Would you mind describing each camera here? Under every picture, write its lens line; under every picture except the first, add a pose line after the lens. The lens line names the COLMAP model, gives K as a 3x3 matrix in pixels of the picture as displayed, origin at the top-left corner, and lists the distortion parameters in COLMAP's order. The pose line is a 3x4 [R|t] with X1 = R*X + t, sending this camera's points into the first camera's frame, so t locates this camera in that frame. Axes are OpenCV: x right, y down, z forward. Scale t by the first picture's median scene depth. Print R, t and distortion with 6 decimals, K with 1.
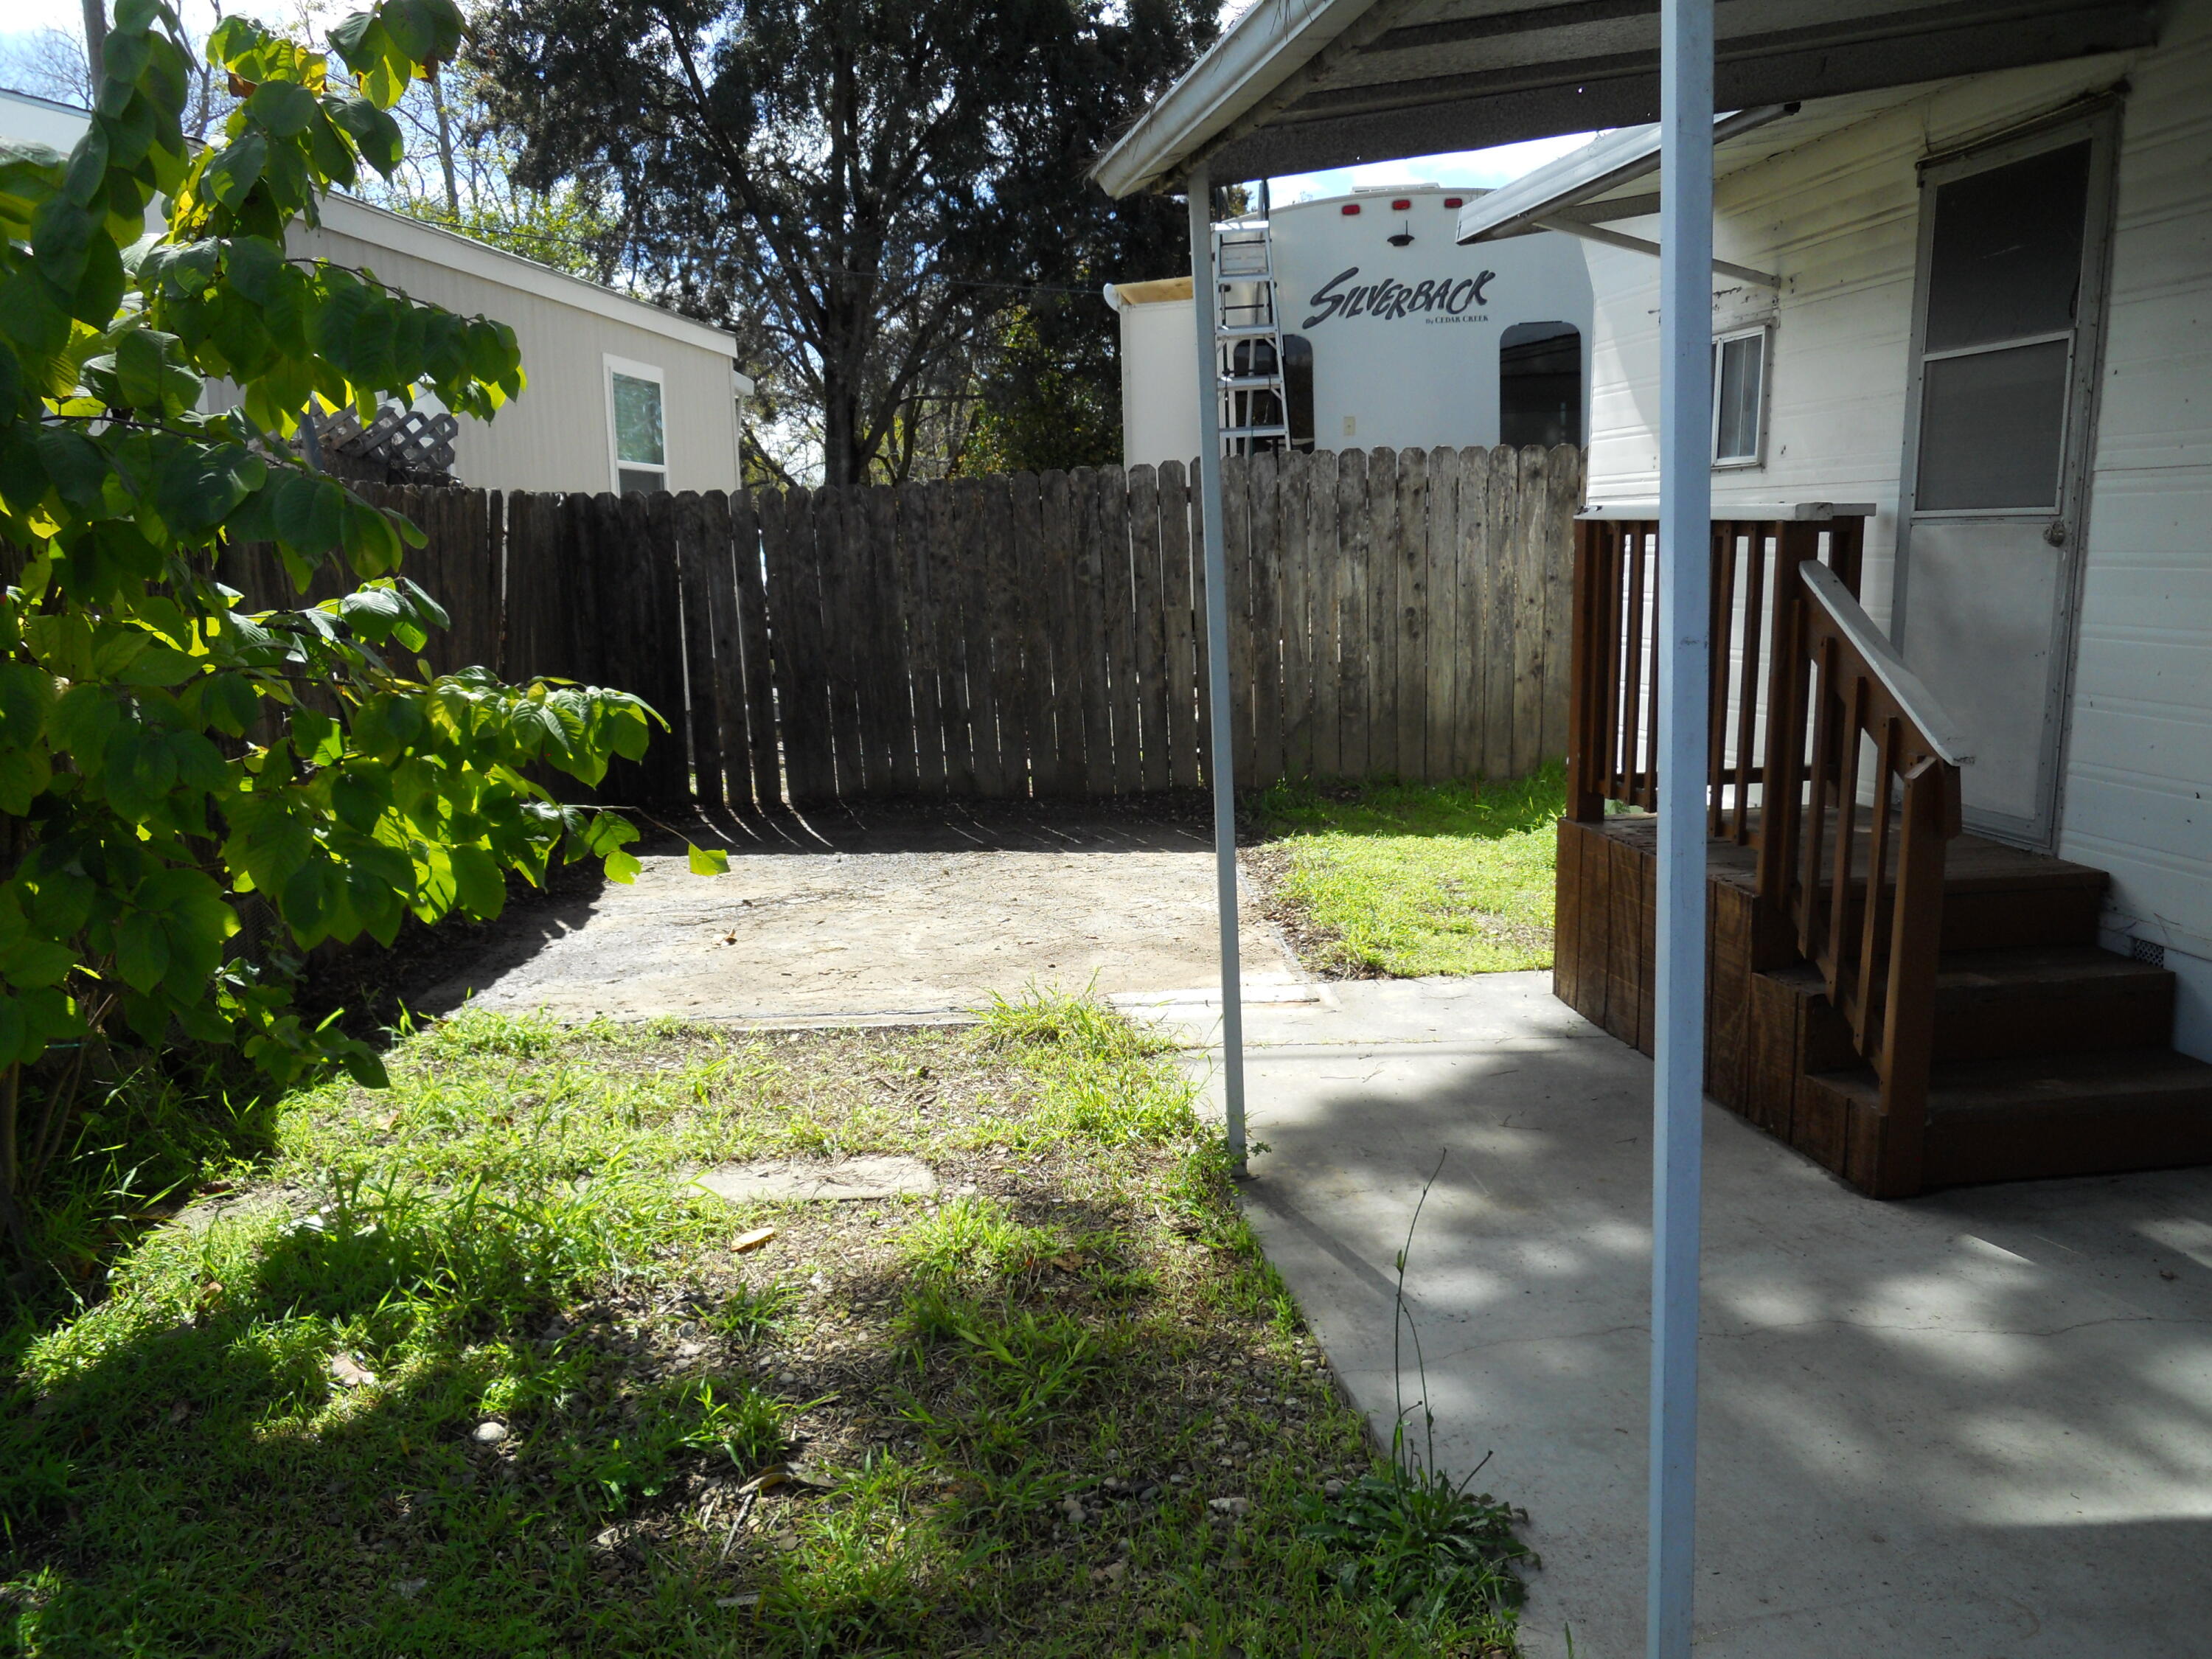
lens RADIAL K [[1842.6, 0, 1111.7], [0, 1842.6, 881.4], [0, 0, 1]] dist [-0.048817, 0.017745]
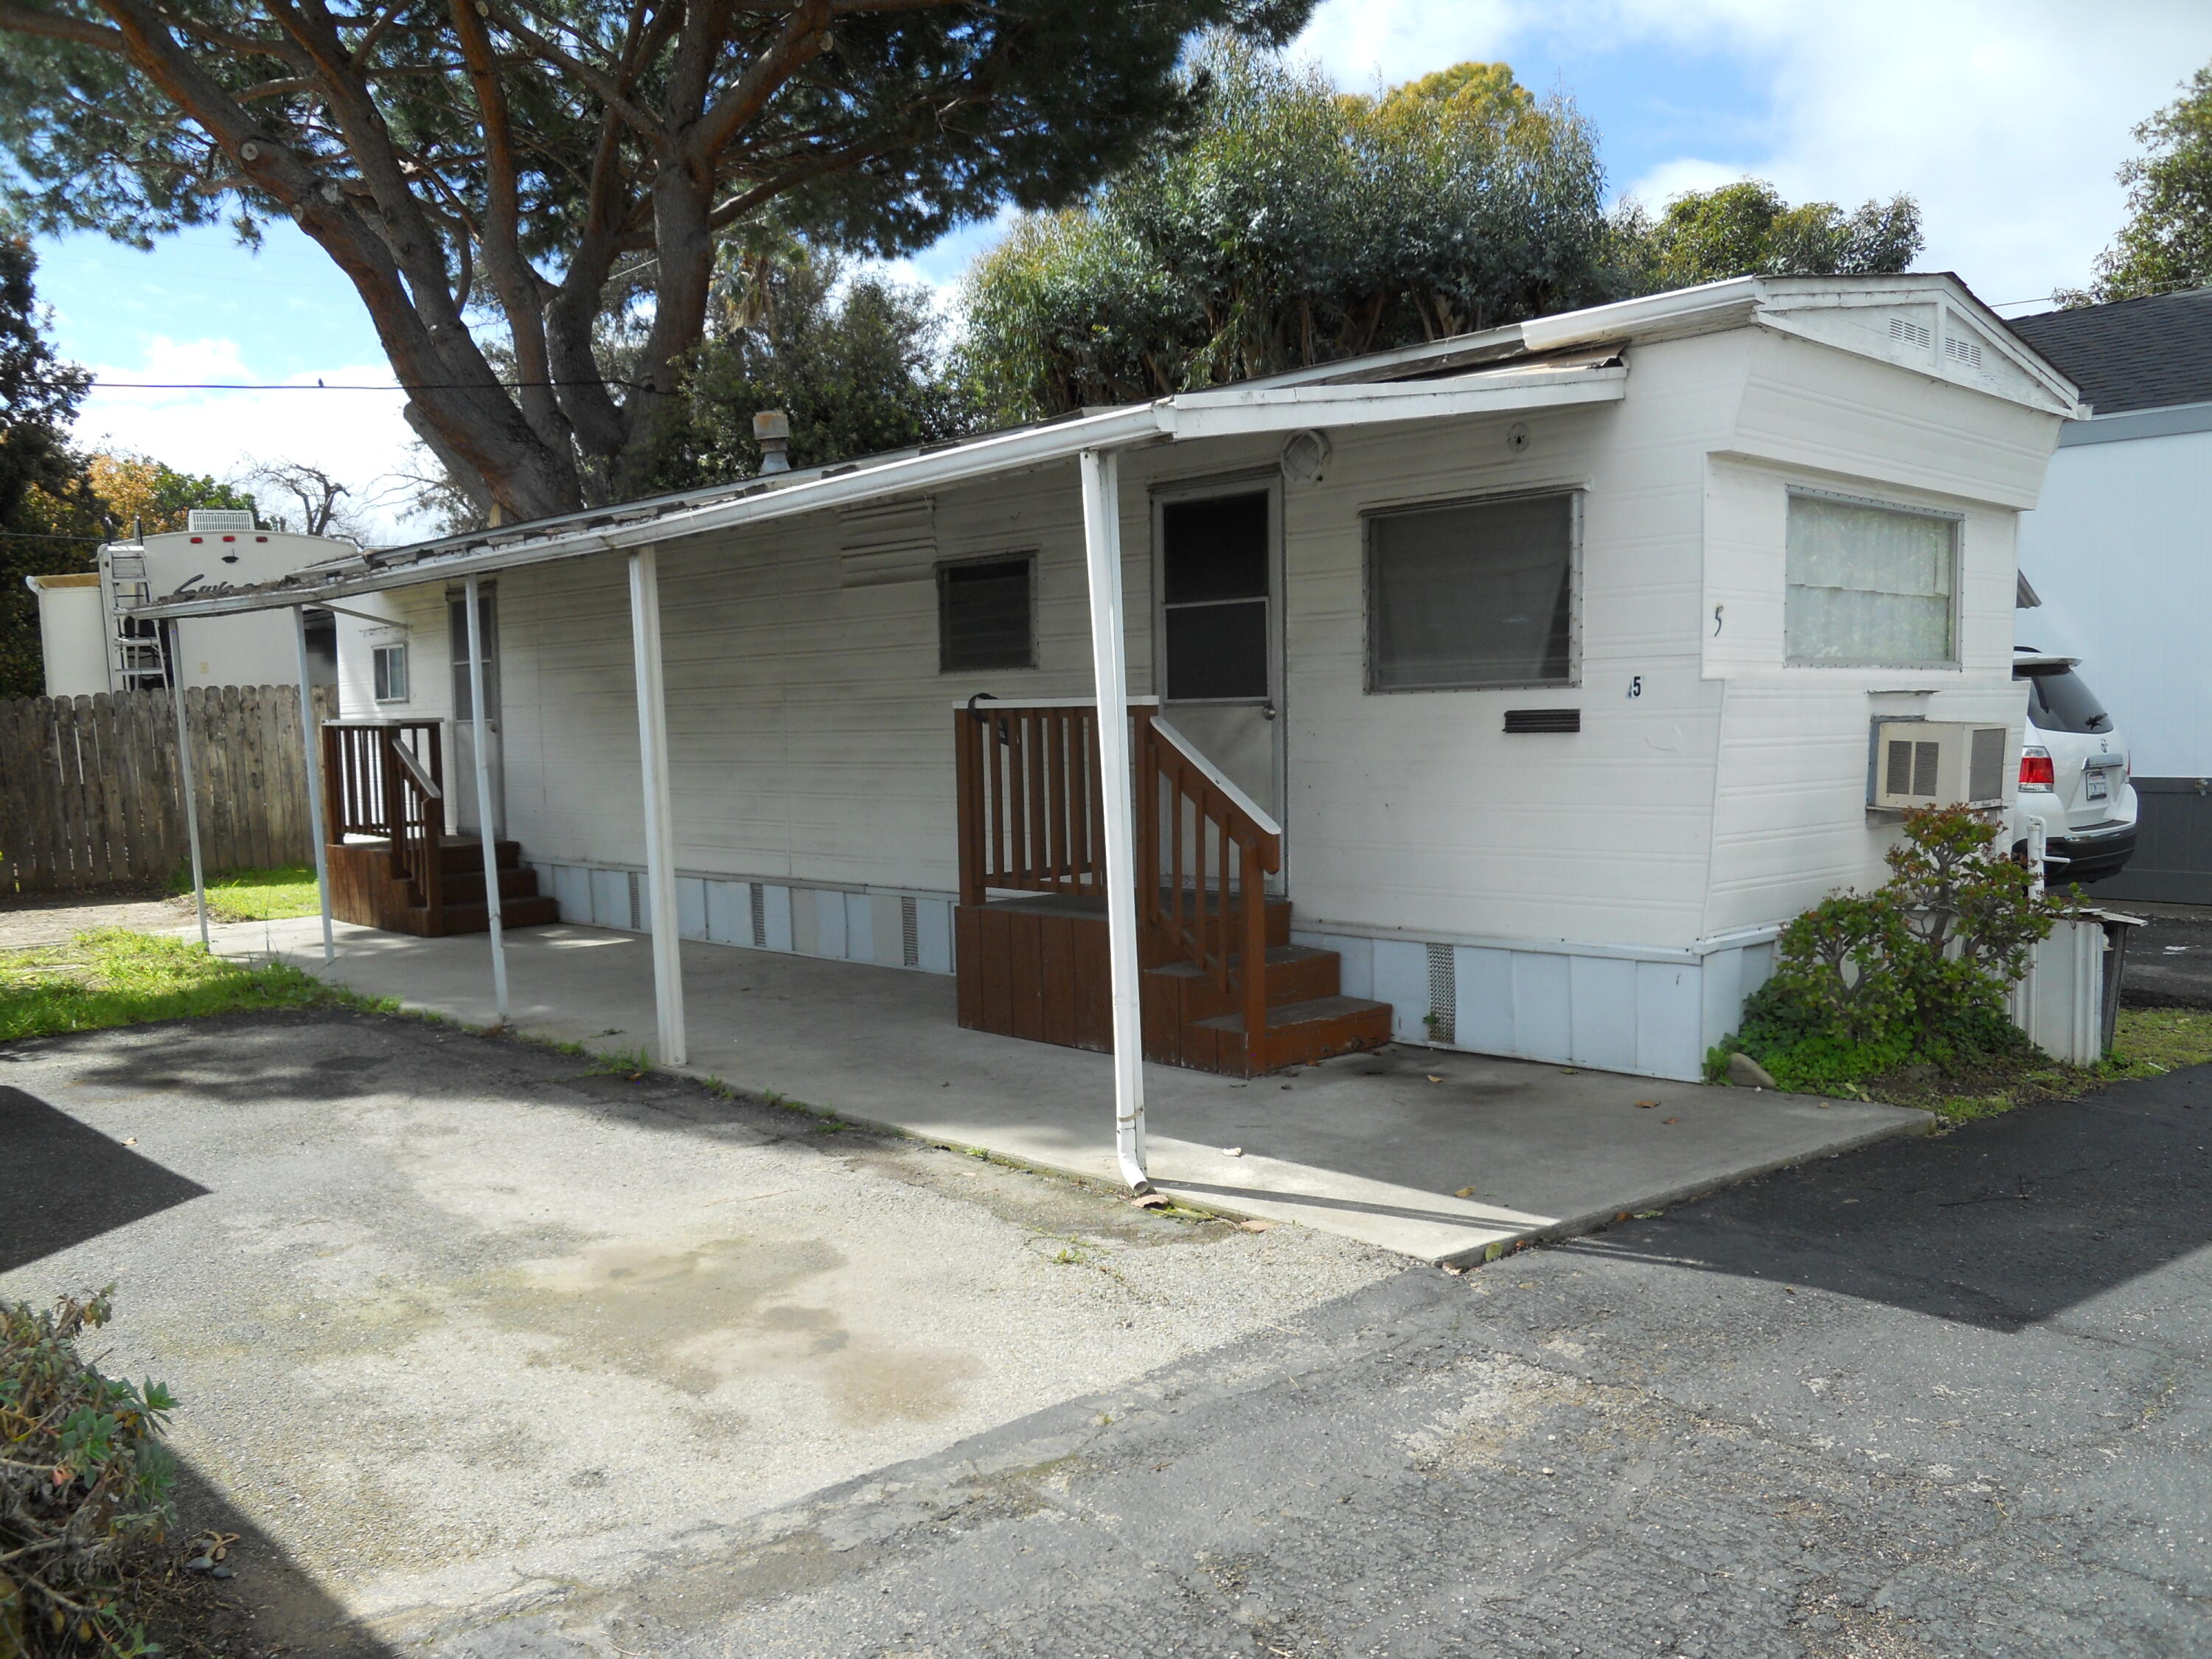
lens RADIAL K [[1842.6, 0, 1111.7], [0, 1842.6, 881.4], [0, 0, 1]] dist [-0.048817, 0.017745]
pose [[0.823906, -0.058518, 0.563697, -0.152978], [0.115524, 0.991112, -0.065962, 0.166344], [-0.554827, 0.119467, 0.823344, -0.895186]]
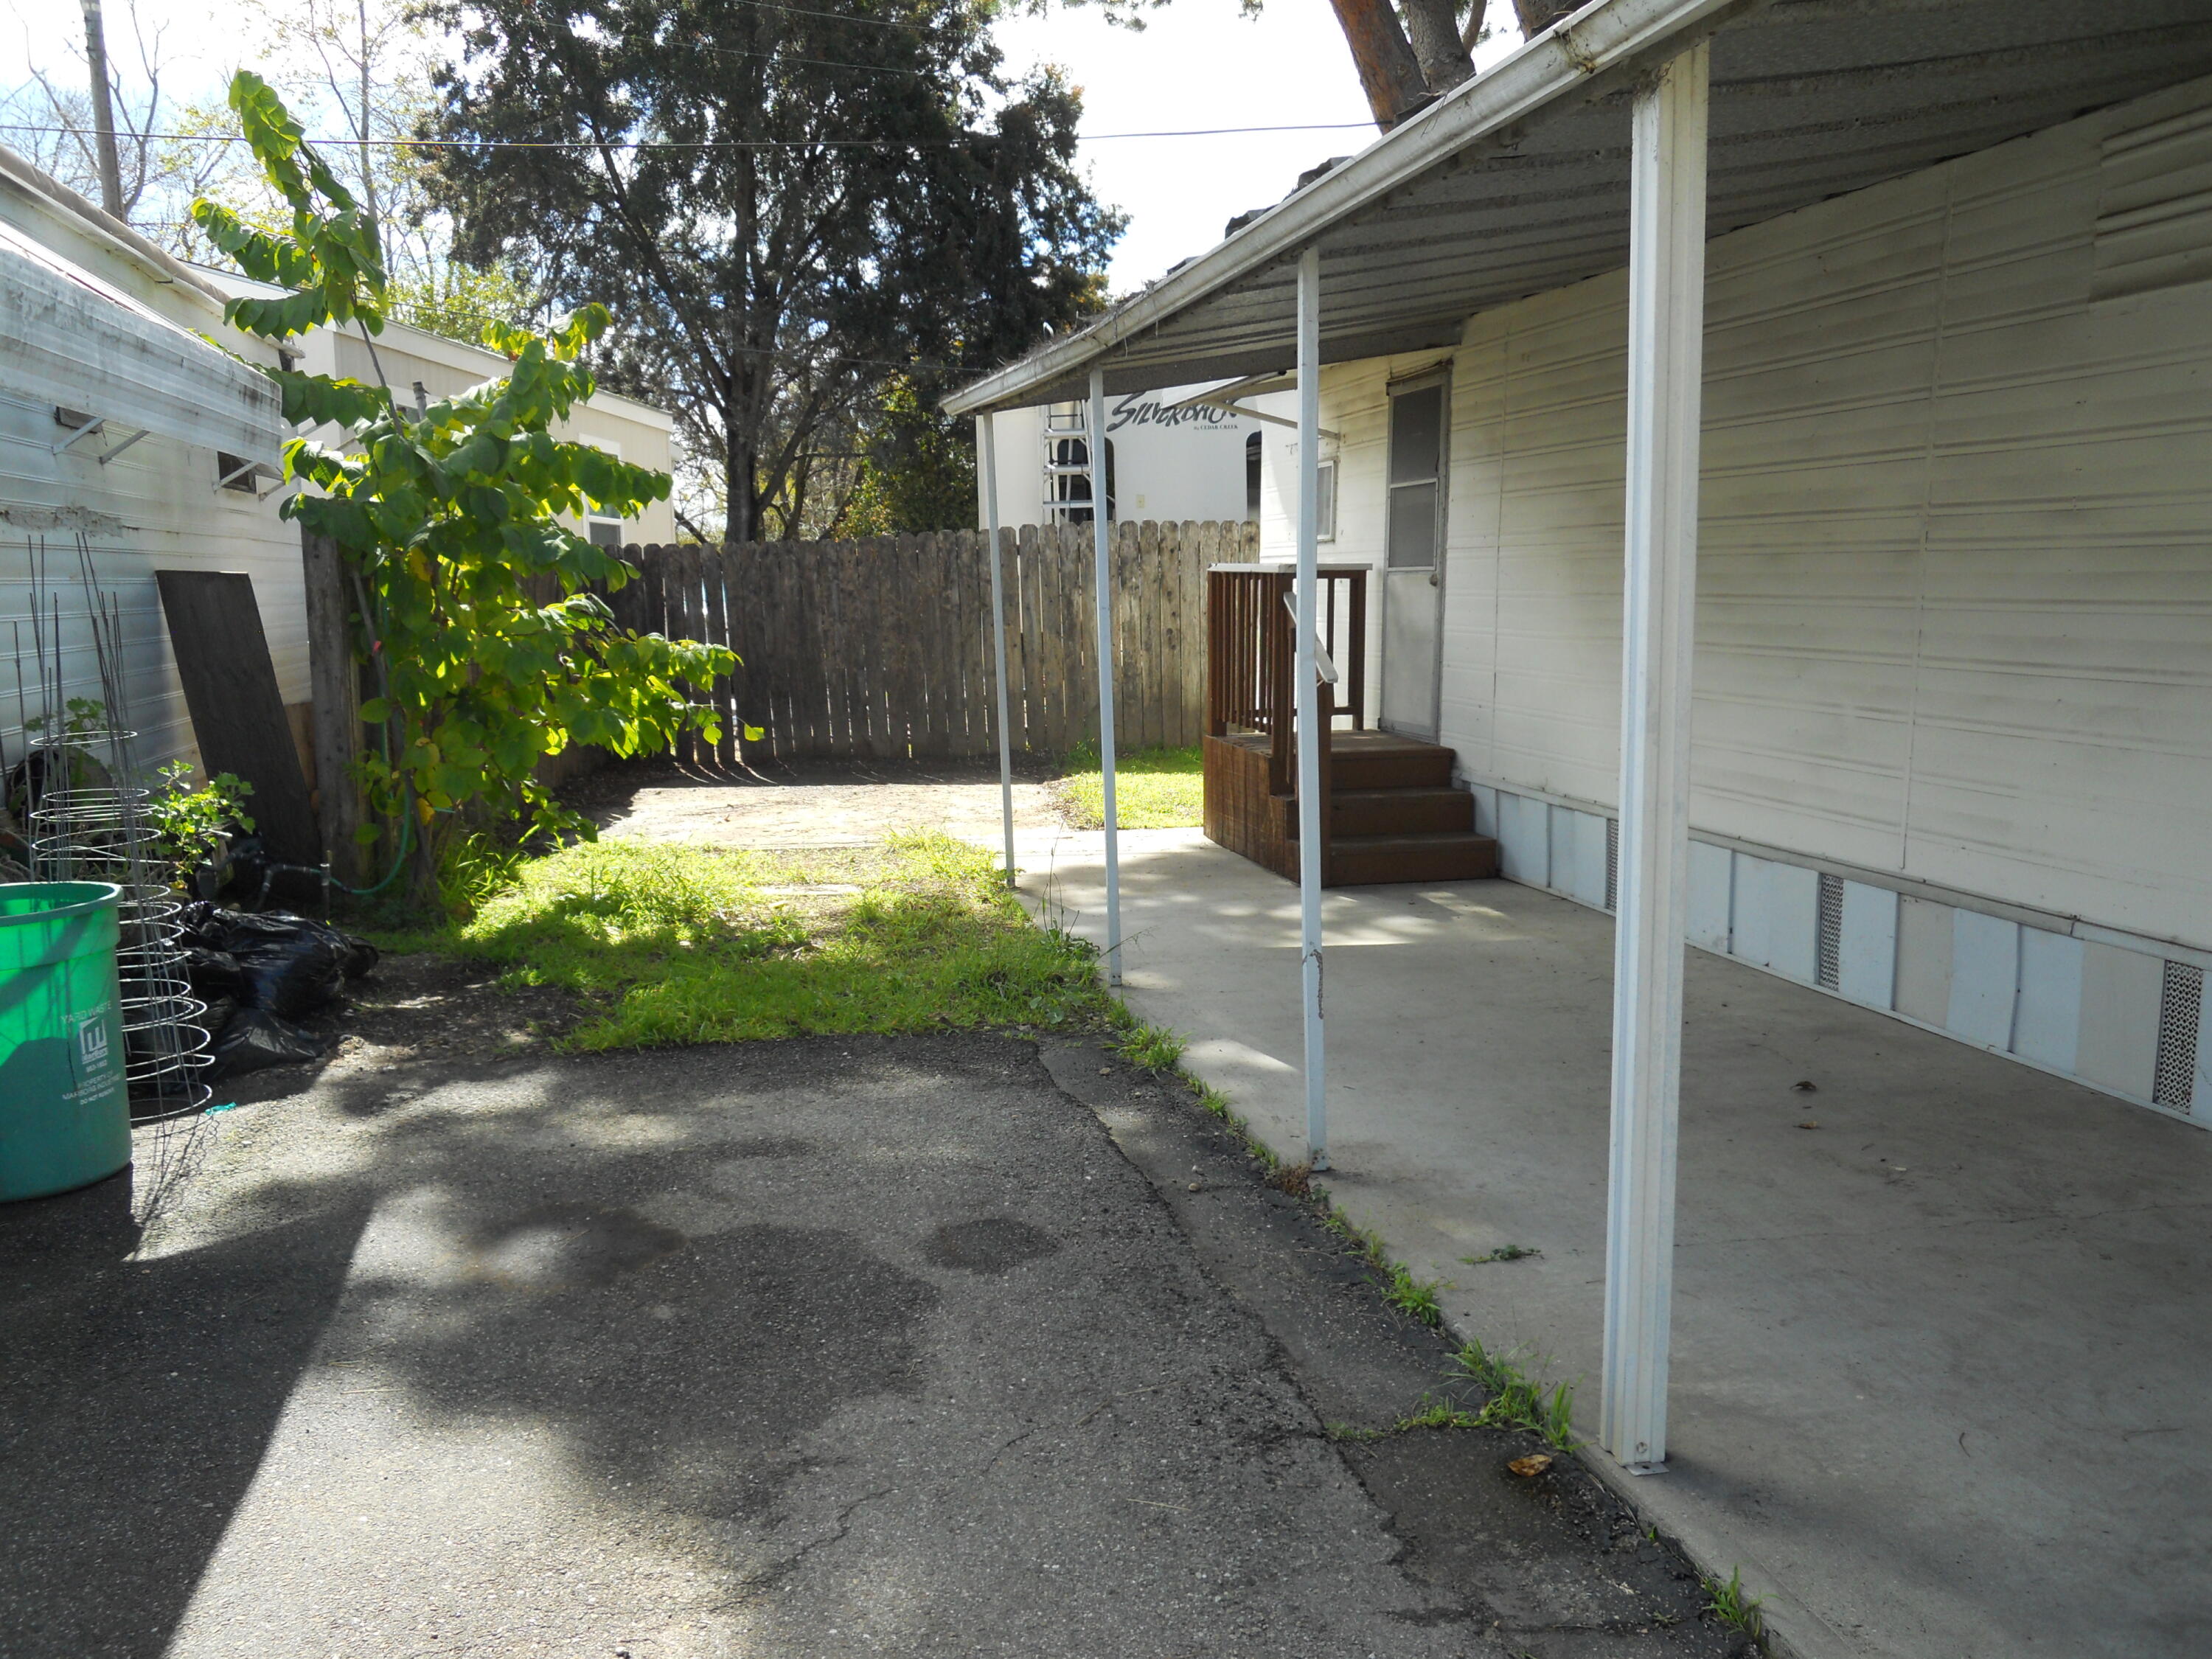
lens RADIAL K [[1842.6, 0, 1111.7], [0, 1842.6, 881.4], [0, 0, 1]] dist [-0.048817, 0.017745]
pose [[0.997829, 0.001650, 0.065838, 0.018876], [-0.000099, 0.999723, -0.023554, 0.085507], [-0.065858, 0.023496, 0.997552, -0.448641]]
